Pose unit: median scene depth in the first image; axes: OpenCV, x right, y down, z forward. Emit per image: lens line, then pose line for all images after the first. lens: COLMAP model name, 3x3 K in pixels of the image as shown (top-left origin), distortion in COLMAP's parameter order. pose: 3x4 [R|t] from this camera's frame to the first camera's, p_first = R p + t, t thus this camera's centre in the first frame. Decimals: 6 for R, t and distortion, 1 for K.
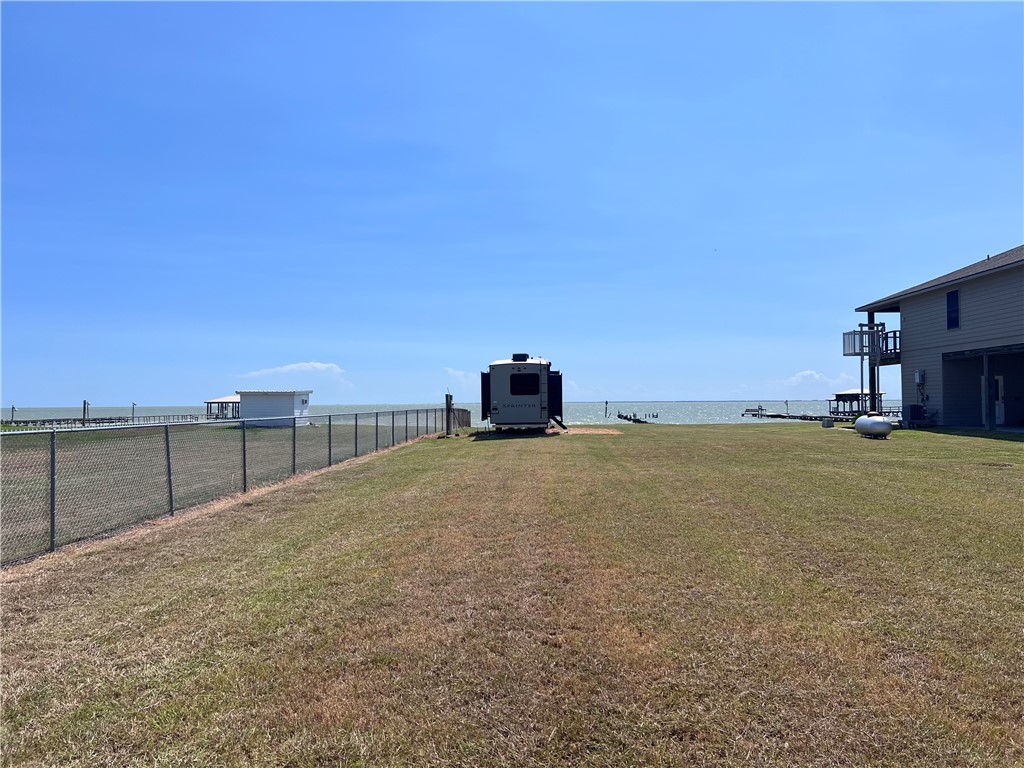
lens RADIAL K [[770.4, 0, 512.4], [0, 770.4, 374.3], [0, 0, 1]] dist [0.068326, -0.001052]
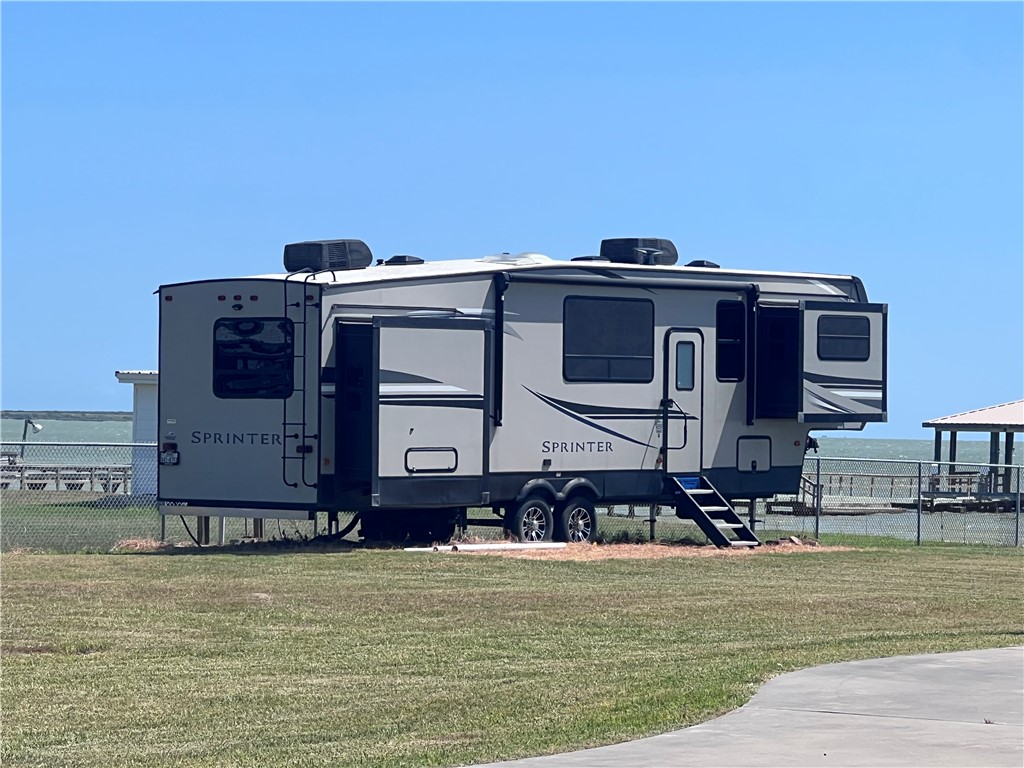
lens RADIAL K [[3951.9, 0, 511.6], [0, 3951.9, 382.5], [0, 0, 1]] dist [-0.609705, 0.000000]
pose [[0.795266, 0.016877, -0.606026, 1.080584], [-0.004190, 0.999742, 0.022343, -0.011189], [0.606247, -0.015230, 0.795131, -0.038966]]
